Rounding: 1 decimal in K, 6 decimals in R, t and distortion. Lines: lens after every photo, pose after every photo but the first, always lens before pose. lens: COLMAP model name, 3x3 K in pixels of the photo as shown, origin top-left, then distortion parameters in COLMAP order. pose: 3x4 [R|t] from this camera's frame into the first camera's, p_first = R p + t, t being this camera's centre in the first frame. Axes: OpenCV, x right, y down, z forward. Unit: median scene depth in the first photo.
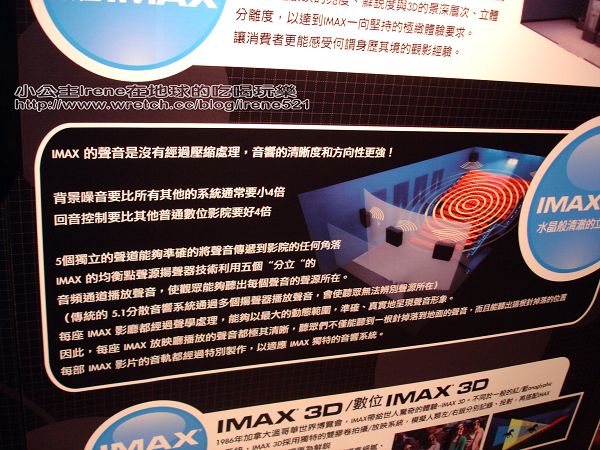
lens RADIAL K [[678.7, 0, 301.9], [0, 678.7, 226.0], [0, 0, 1]] dist [-0.109362, 0.000000]
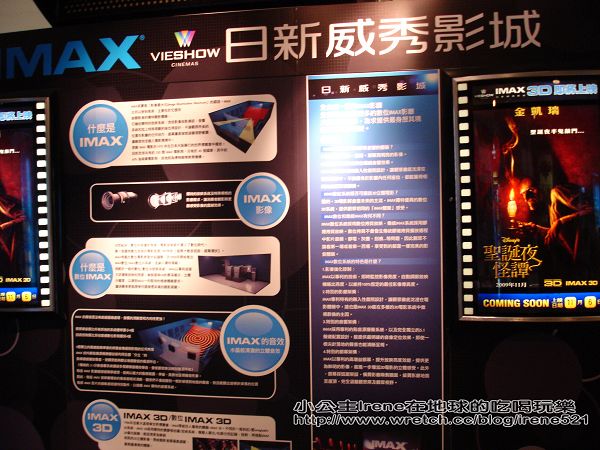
lens RADIAL K [[678.7, 0, 300.2], [0, 678.7, 225.2], [0, 0, 1]] dist [-0.109362, 0.000000]
pose [[0.838597, -0.133204, -0.528215, 2.538886], [-0.112752, 0.906205, -0.407530, 0.755001], [0.532955, 0.401310, 0.744922, -1.286033]]
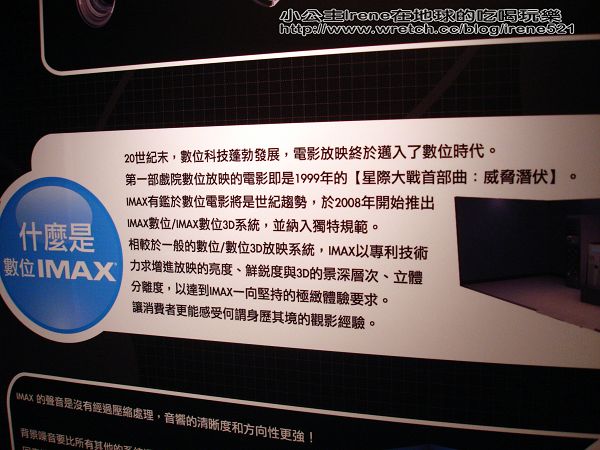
lens RADIAL K [[678.7, 0, 298.6], [0, 678.7, 227.0], [0, 0, 1]] dist [-0.109362, 0.000000]
pose [[0.750311, -0.061619, -0.658207, 0.717975], [-0.158469, 0.949854, -0.269566, -0.135359], [0.641811, 0.306564, 0.702921, 0.327763]]
